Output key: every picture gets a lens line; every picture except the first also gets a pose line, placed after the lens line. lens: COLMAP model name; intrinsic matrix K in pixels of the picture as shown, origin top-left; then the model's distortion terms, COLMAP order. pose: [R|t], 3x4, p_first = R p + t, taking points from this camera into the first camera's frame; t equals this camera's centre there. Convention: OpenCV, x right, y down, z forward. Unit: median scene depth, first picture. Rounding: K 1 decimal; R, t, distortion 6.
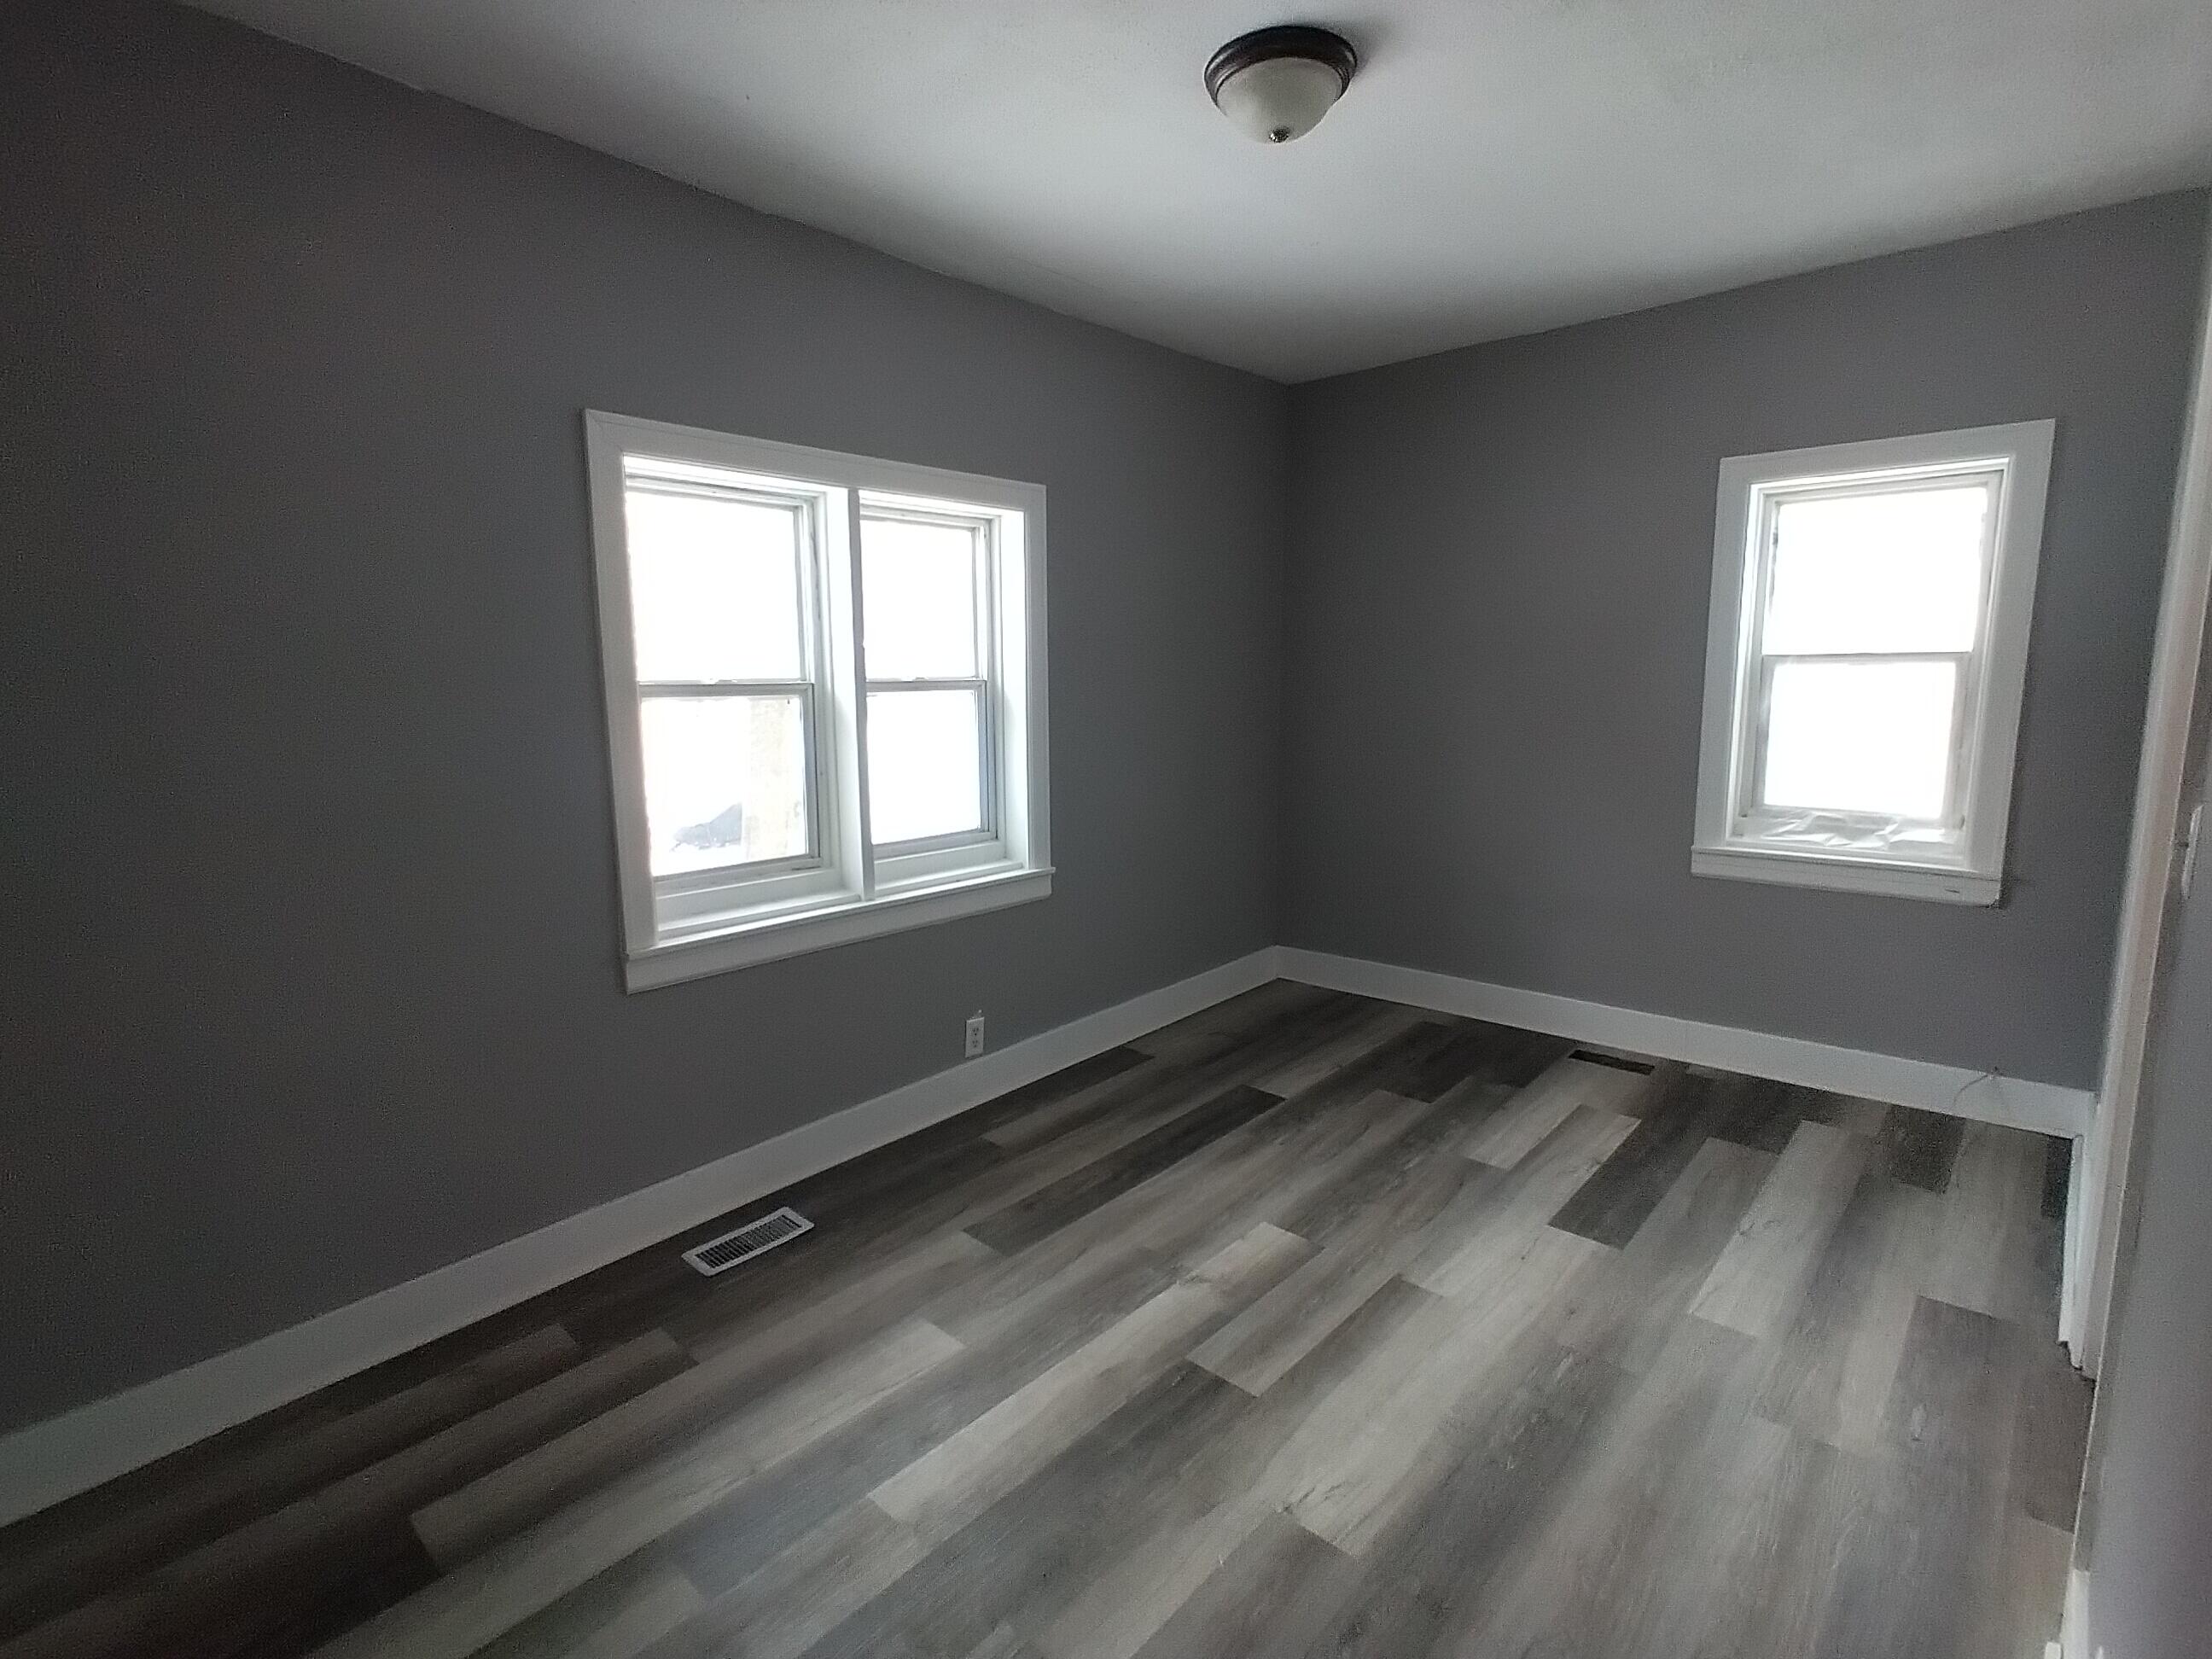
lens RADIAL K [[1078.2, 0, 1095.4], [0, 1078.2, 851.9], [0, 0, 1]] dist [0.002039, 0.003045]
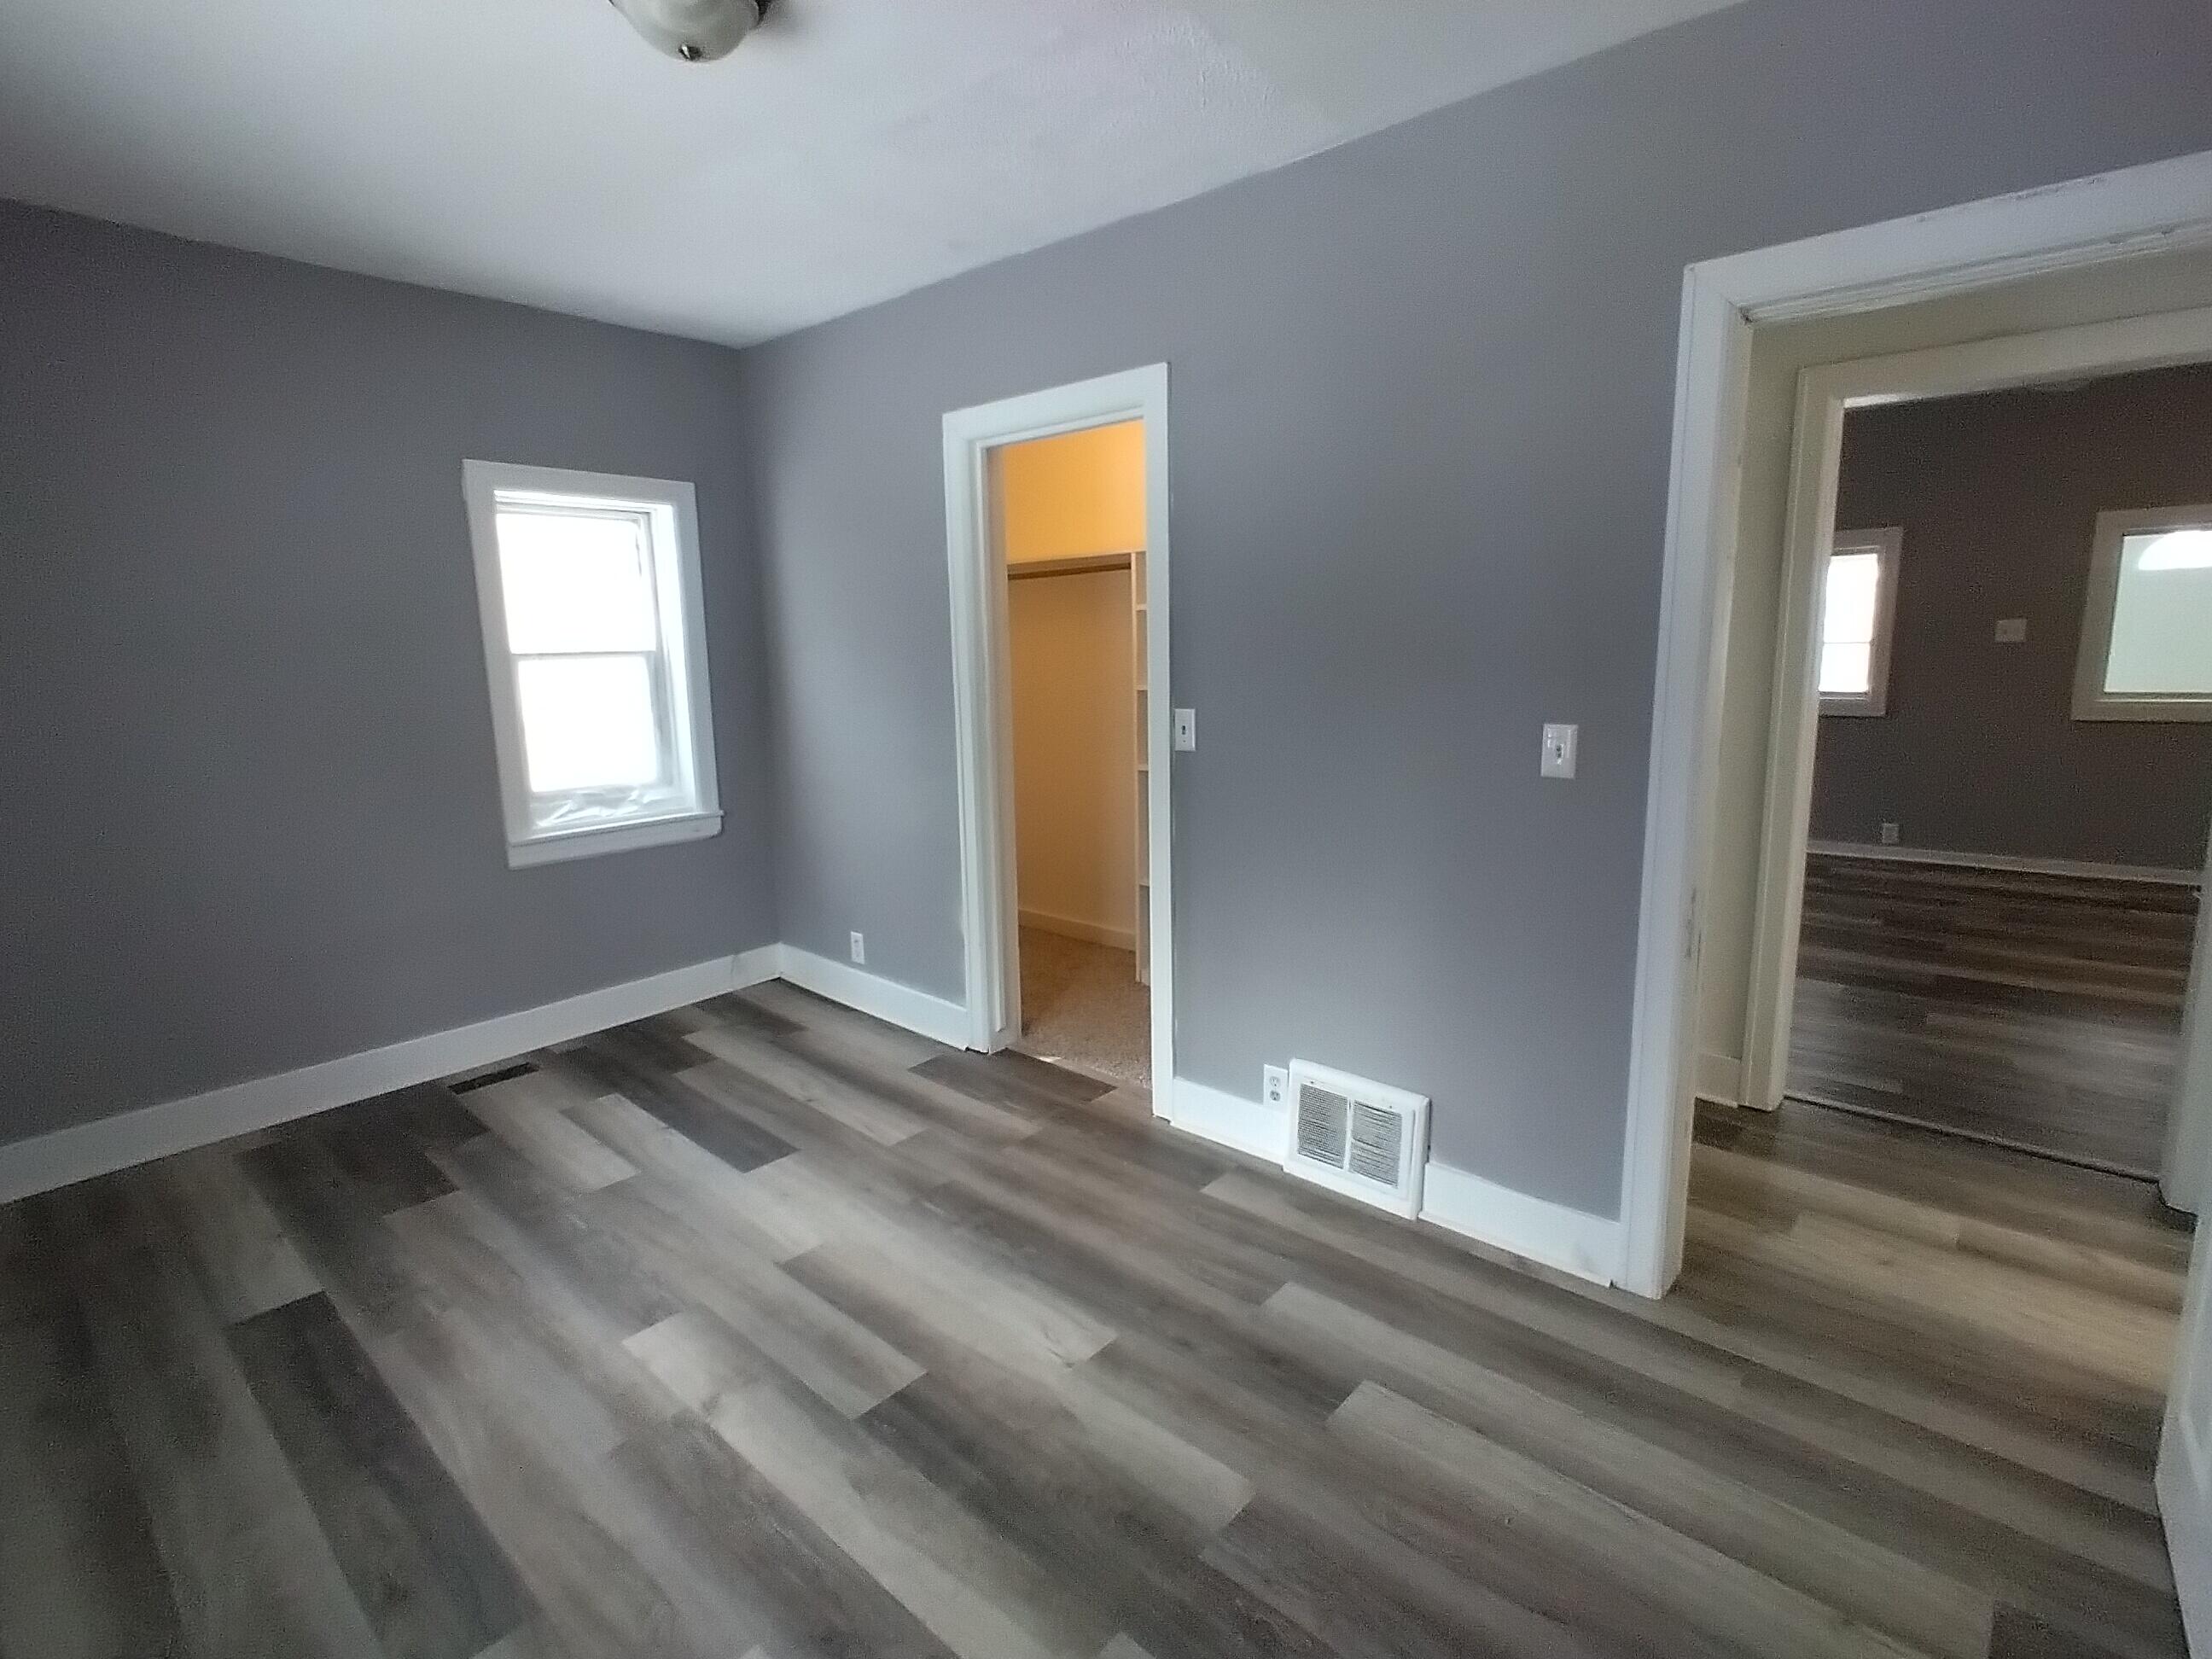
lens RADIAL K [[1078.2, 0, 1096.4], [0, 1078.2, 852.9], [0, 0, 1]] dist [0.002039, 0.003045]
pose [[-0.018507, -0.180091, 0.983476, -0.510028], [0.189576, 0.965169, 0.180306, -0.080751], [-0.981692, 0.189780, 0.016278, 0.488732]]
